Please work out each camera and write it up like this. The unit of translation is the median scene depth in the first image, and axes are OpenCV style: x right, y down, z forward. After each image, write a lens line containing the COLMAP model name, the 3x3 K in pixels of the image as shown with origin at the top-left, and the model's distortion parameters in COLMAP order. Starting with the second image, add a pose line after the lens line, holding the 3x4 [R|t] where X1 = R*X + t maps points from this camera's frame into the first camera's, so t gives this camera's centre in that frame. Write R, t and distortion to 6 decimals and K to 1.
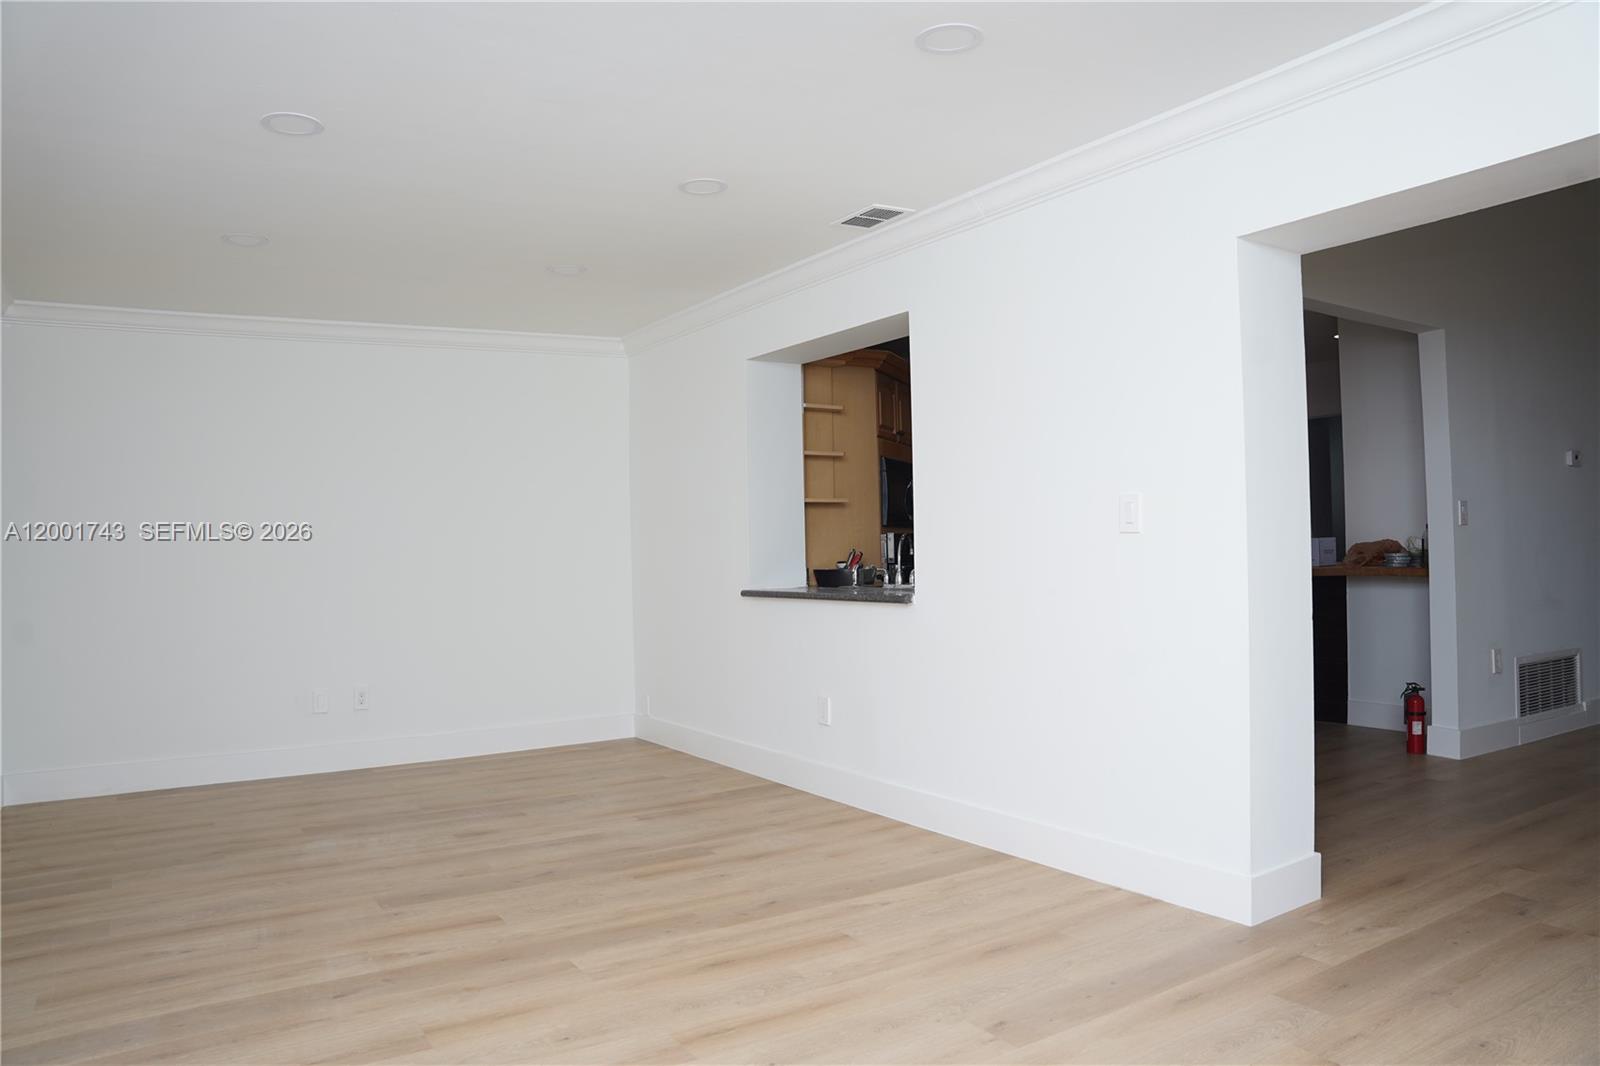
lens RADIAL K [[1103.5, 0, 798.7], [0, 1103.5, 529.5], [0, 0, 1]] dist [-0.174684, 0.125671]
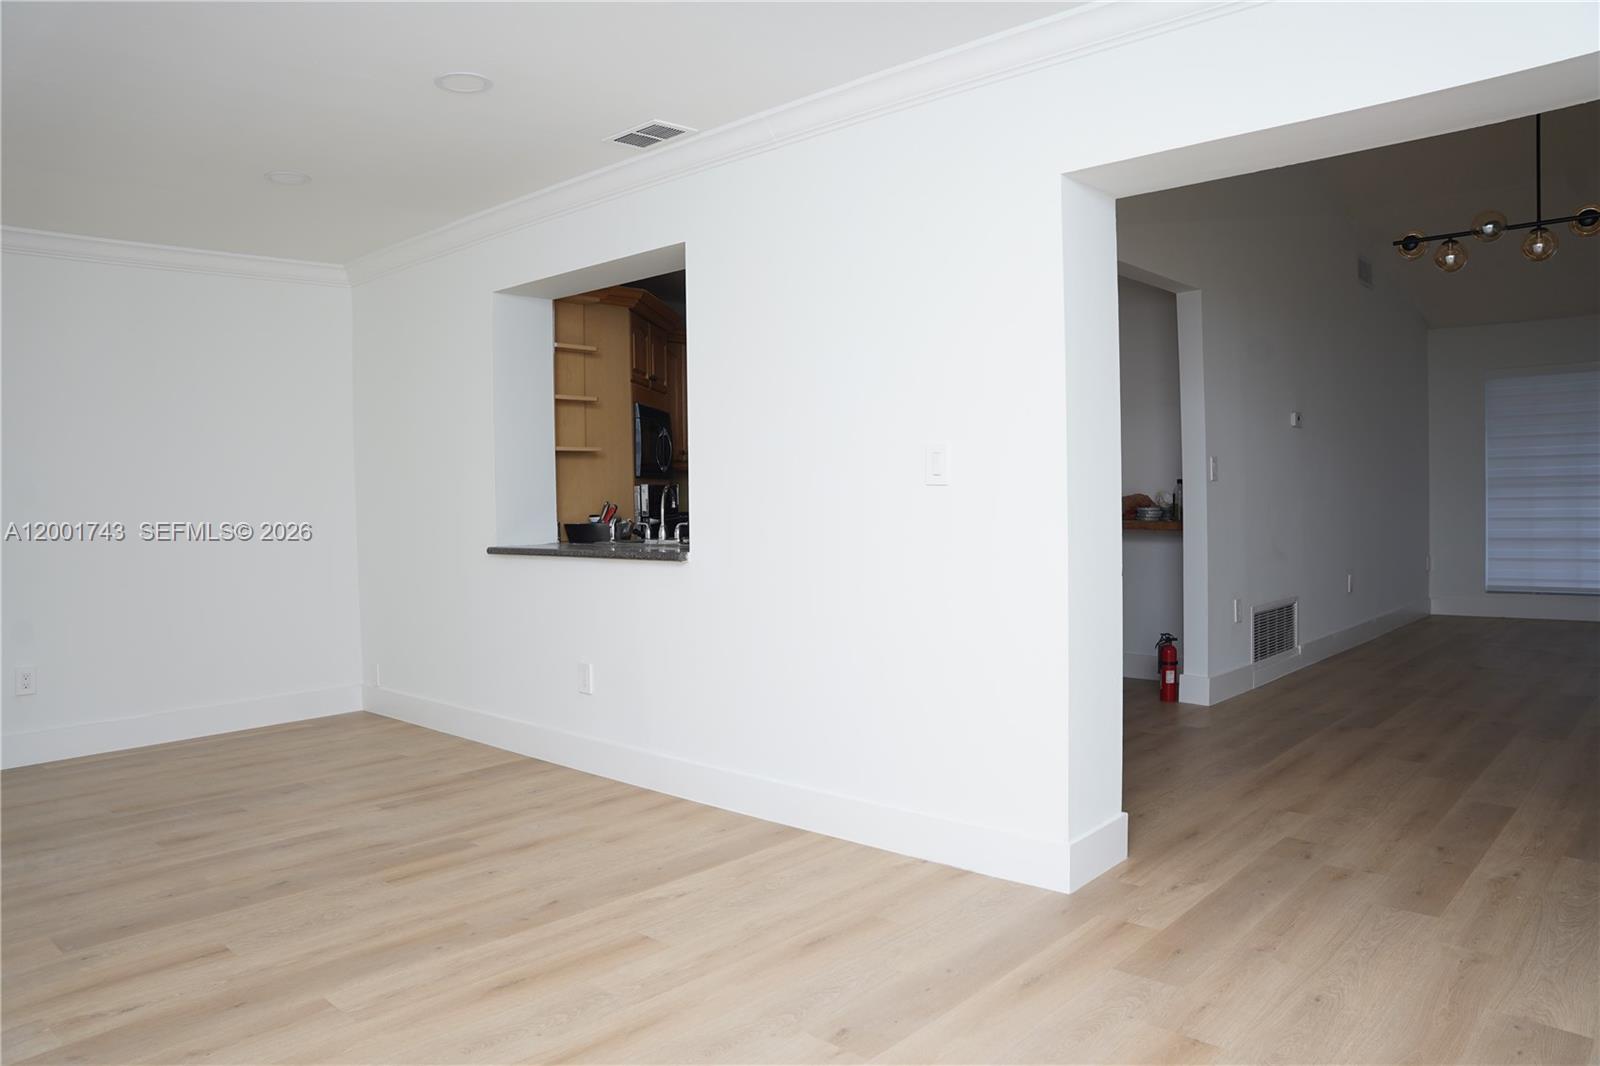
lens RADIAL K [[1103.5, 0, 798.7], [0, 1103.5, 529.5], [0, 0, 1]] dist [-0.174684, 0.125671]
pose [[0.966443, -0.005550, 0.256822, -0.051127], [-0.005546, 0.999083, 0.042462, 0.001475], [-0.256822, -0.042461, 0.965526, 0.105328]]
